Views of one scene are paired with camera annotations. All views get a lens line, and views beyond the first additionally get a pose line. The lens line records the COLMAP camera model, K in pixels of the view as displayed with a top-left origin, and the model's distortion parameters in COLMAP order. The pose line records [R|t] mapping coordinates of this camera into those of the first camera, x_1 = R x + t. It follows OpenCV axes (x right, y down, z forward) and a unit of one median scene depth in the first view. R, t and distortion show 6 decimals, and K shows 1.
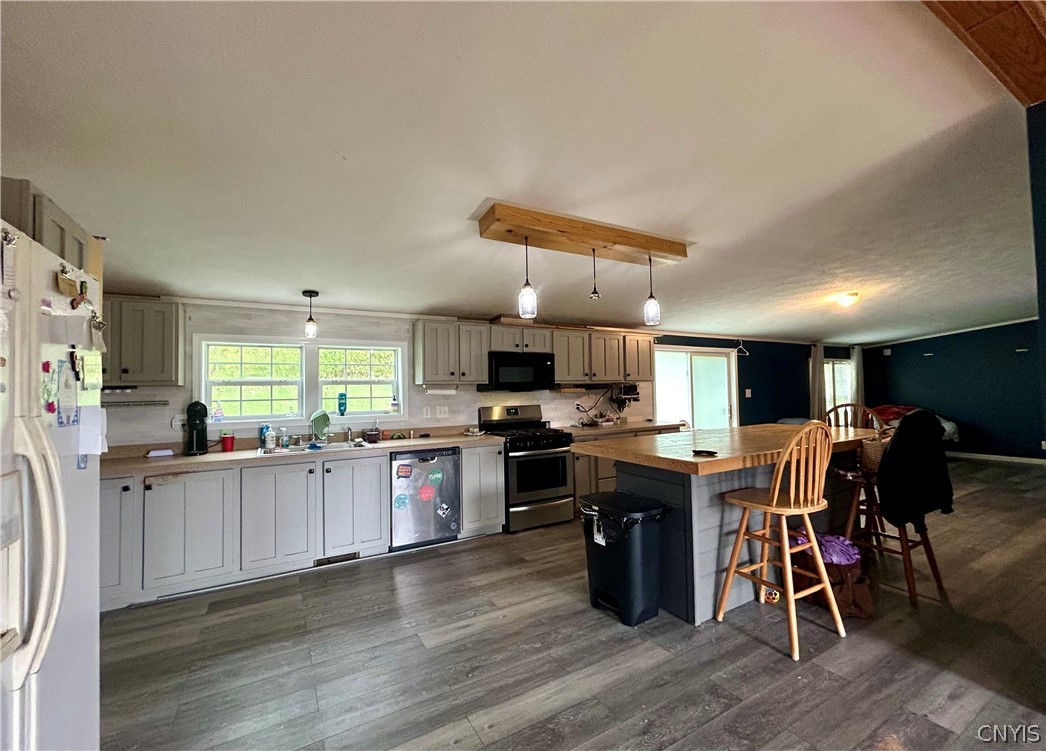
lens RADIAL K [[442.3, 0, 523.0], [0, 442.3, 375.5], [0, 0, 1]] dist [-0.000075, -0.000003]
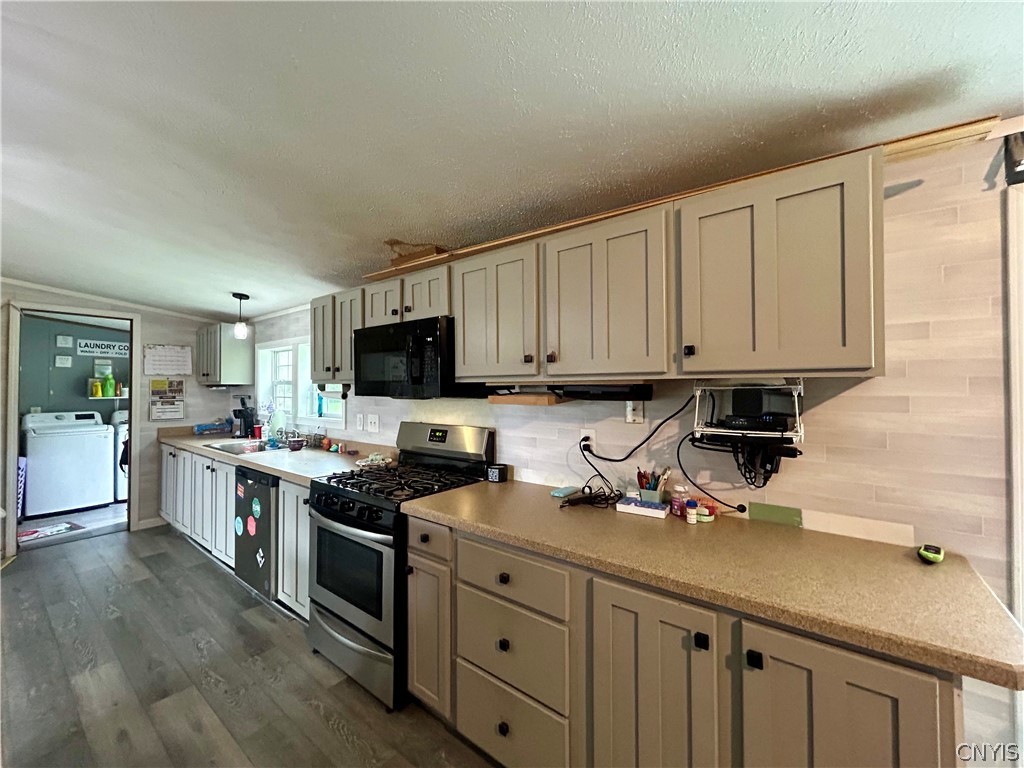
lens RADIAL K [[411.6, 0, 506.7], [0, 411.6, 383.1], [0, 0, 1]] dist [-0.000478, 0.000328]
pose [[0.372512, 0.004172, -0.928018, 0.471579], [0.021580, 0.999681, 0.013156, 0.013509], [0.927776, -0.024928, 0.372303, 0.888472]]
